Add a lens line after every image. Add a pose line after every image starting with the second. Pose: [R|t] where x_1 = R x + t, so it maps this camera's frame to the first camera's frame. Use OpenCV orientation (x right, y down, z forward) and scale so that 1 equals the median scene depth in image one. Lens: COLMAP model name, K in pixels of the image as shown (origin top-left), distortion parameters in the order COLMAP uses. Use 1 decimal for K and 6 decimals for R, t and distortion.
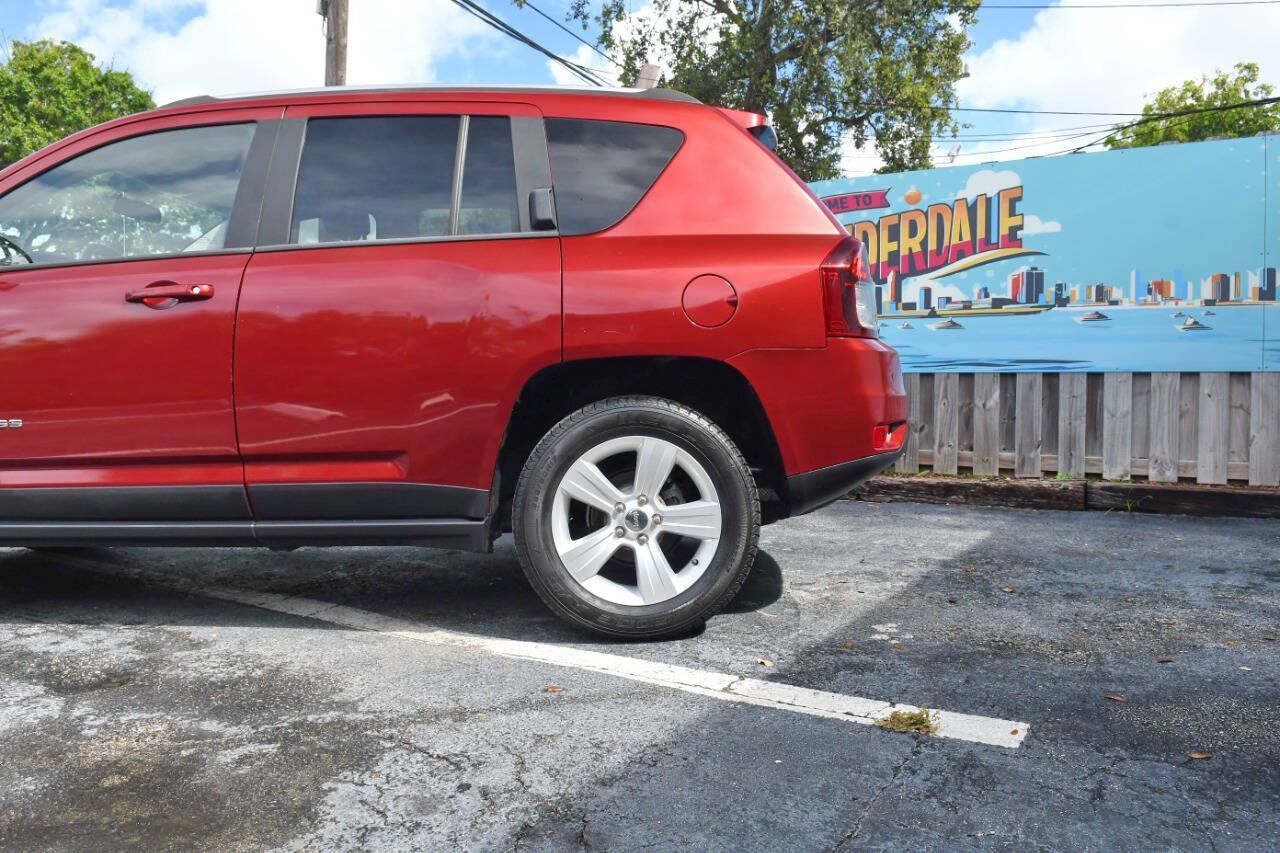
lens RADIAL K [[917.4, 0, 637.1], [0, 917.4, 425.8], [0, 0, 1]] dist [-0.037154, -0.018748]
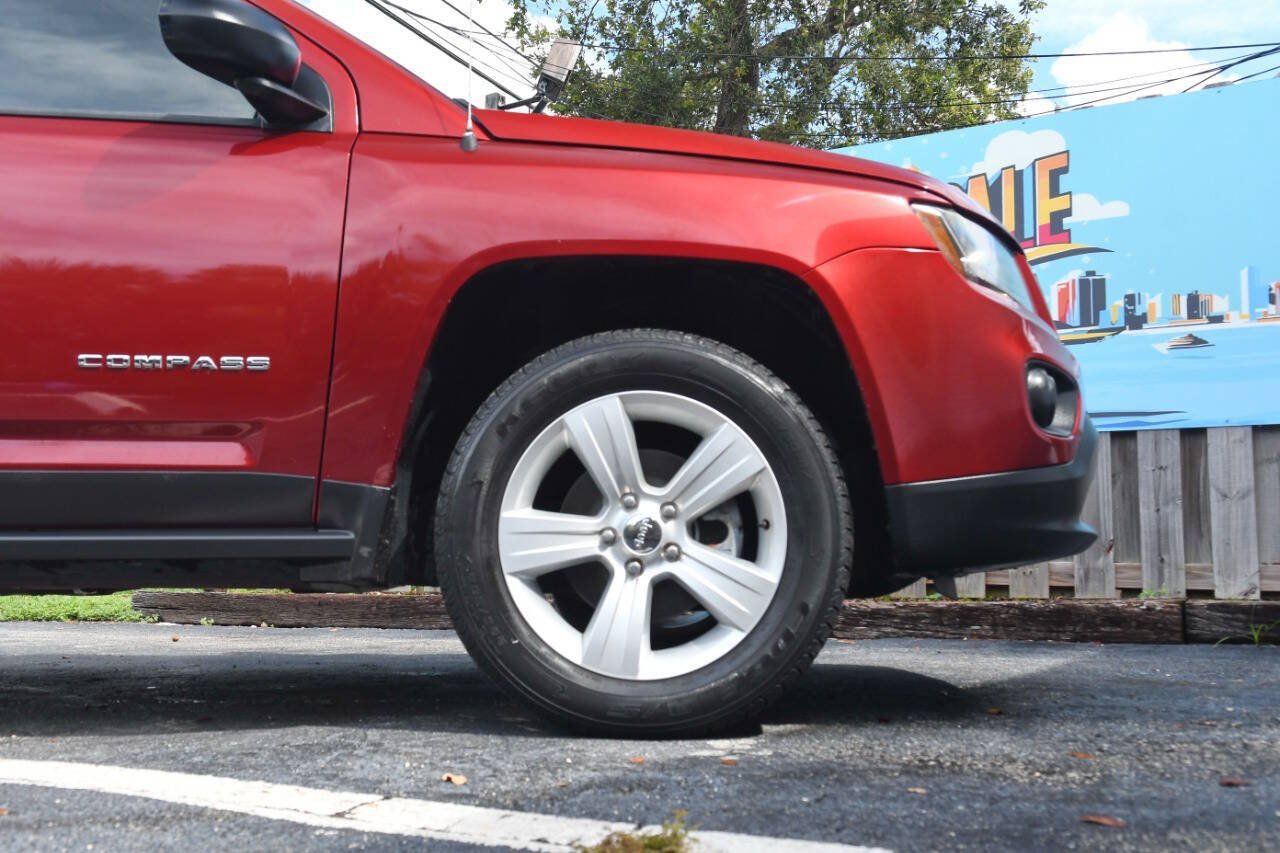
lens RADIAL K [[1286.3, 0, 645.1], [0, 1286.3, 425.5], [0, 0, 1]] dist [0.018404, 0.000000]
pose [[0.999887, 0.007609, 0.012973, 0.109733], [-0.005598, 0.988889, -0.148552, 0.073406], [-0.013959, 0.148463, 0.988819, 0.113826]]
